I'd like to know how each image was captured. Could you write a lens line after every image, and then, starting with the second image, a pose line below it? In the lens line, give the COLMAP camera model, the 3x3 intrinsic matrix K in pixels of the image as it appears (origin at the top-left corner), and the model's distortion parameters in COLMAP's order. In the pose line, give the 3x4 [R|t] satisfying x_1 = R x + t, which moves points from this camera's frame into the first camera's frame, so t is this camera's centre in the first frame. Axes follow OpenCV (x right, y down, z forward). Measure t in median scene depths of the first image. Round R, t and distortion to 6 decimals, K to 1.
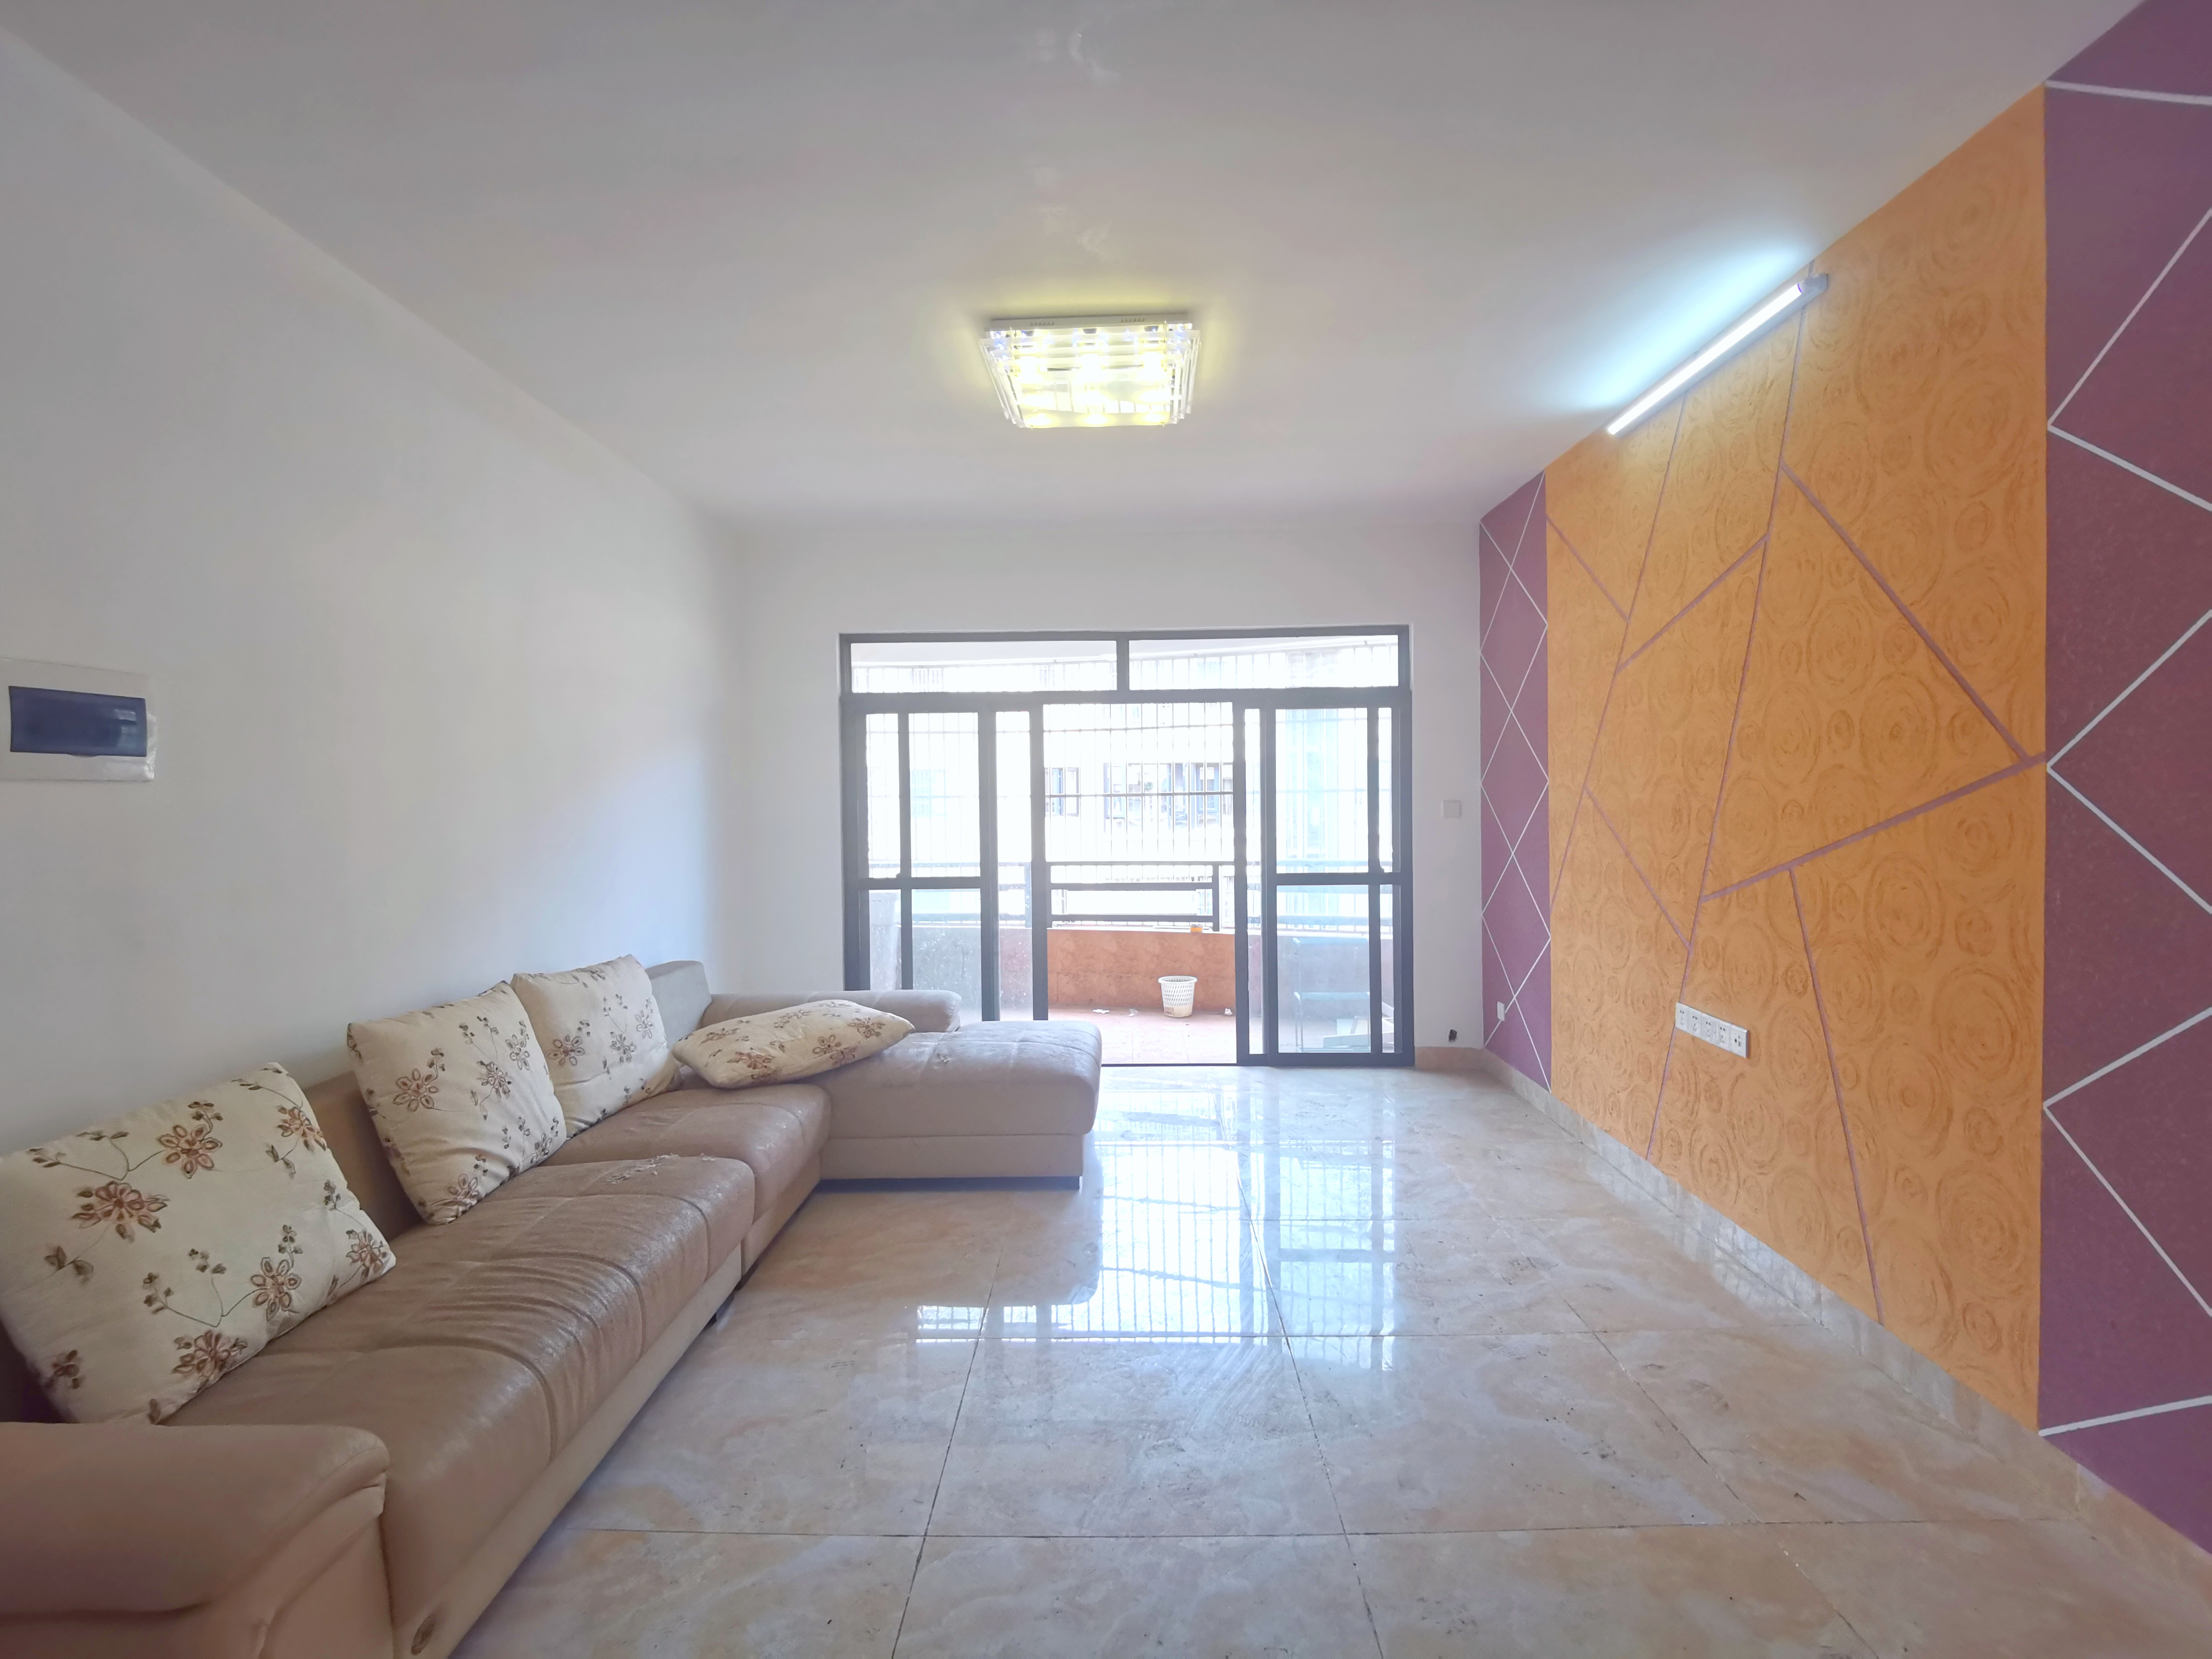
lens RADIAL K [[1108.9, 0, 1097.2], [0, 1108.9, 820.6], [0, 0, 1]] dist [-0.019204, 0.002441]
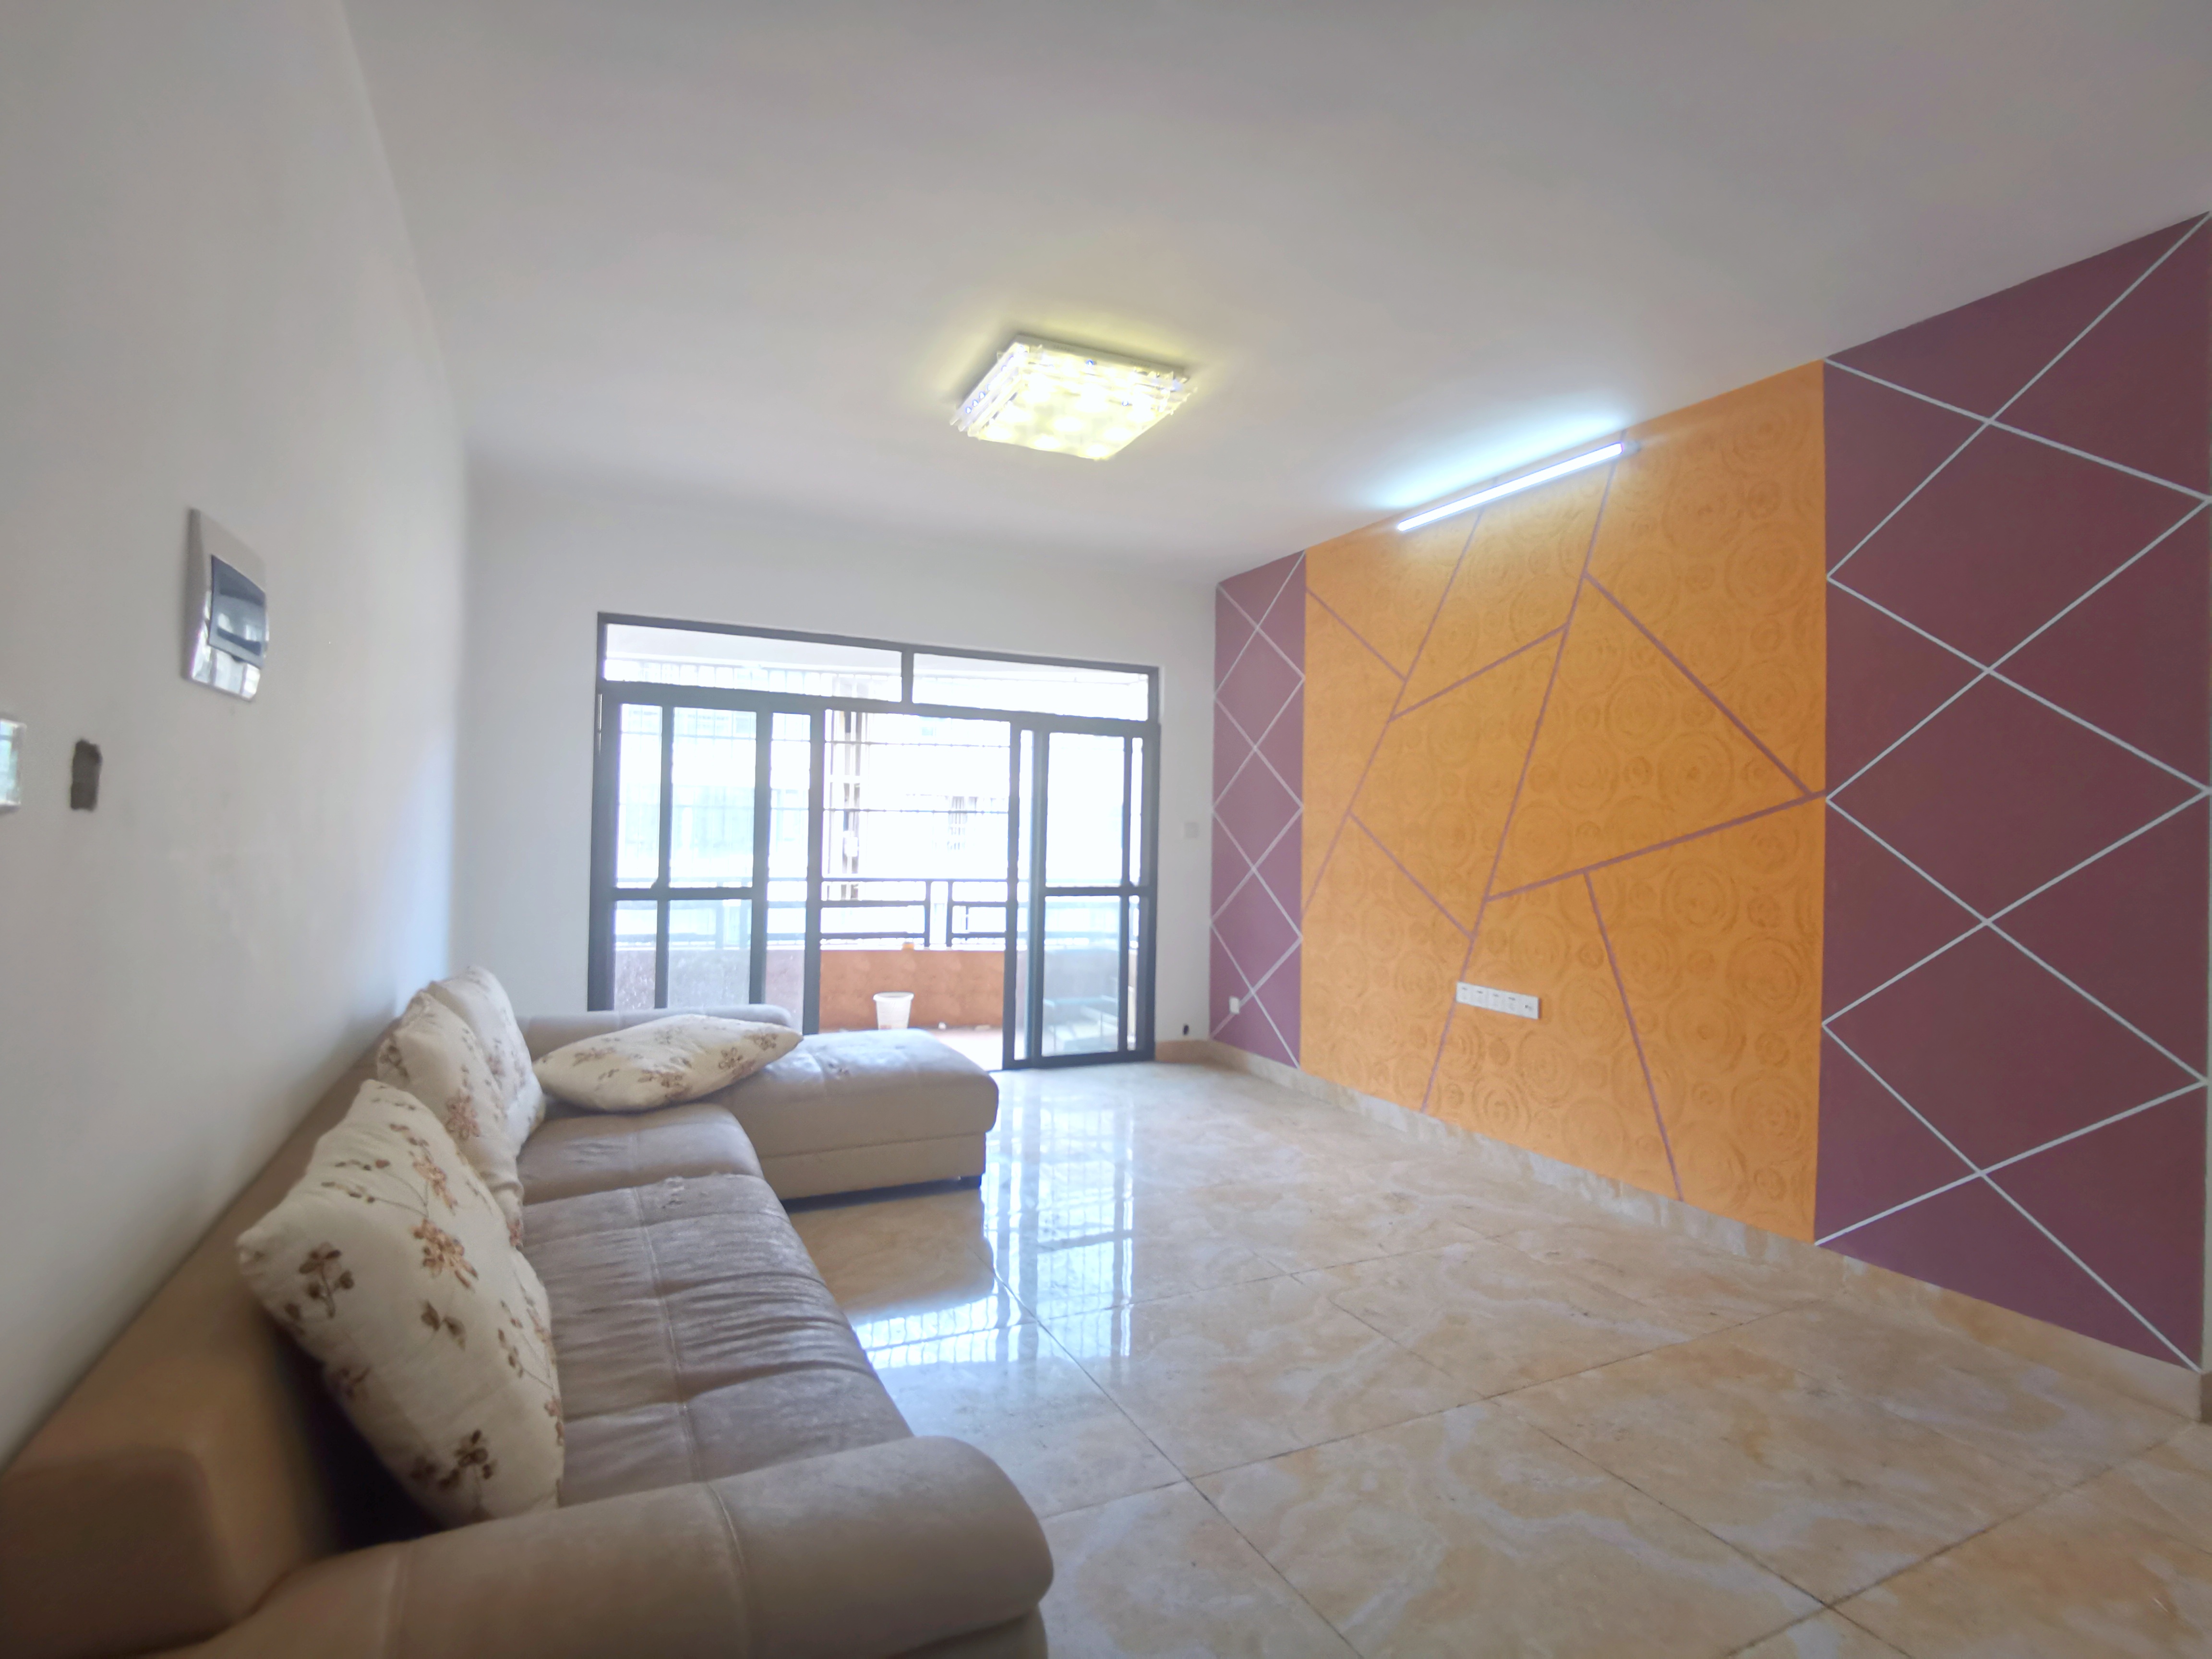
lens RADIAL K [[1108.9, 0, 1072.3], [0, 1108.9, 825.1], [0, 0, 1]] dist [-0.019204, 0.002441]
pose [[0.898285, 0.034888, 0.438026, -0.487626], [-0.023112, 0.999215, -0.032189, 0.039419], [-0.438805, 0.018791, 0.898386, 0.058230]]
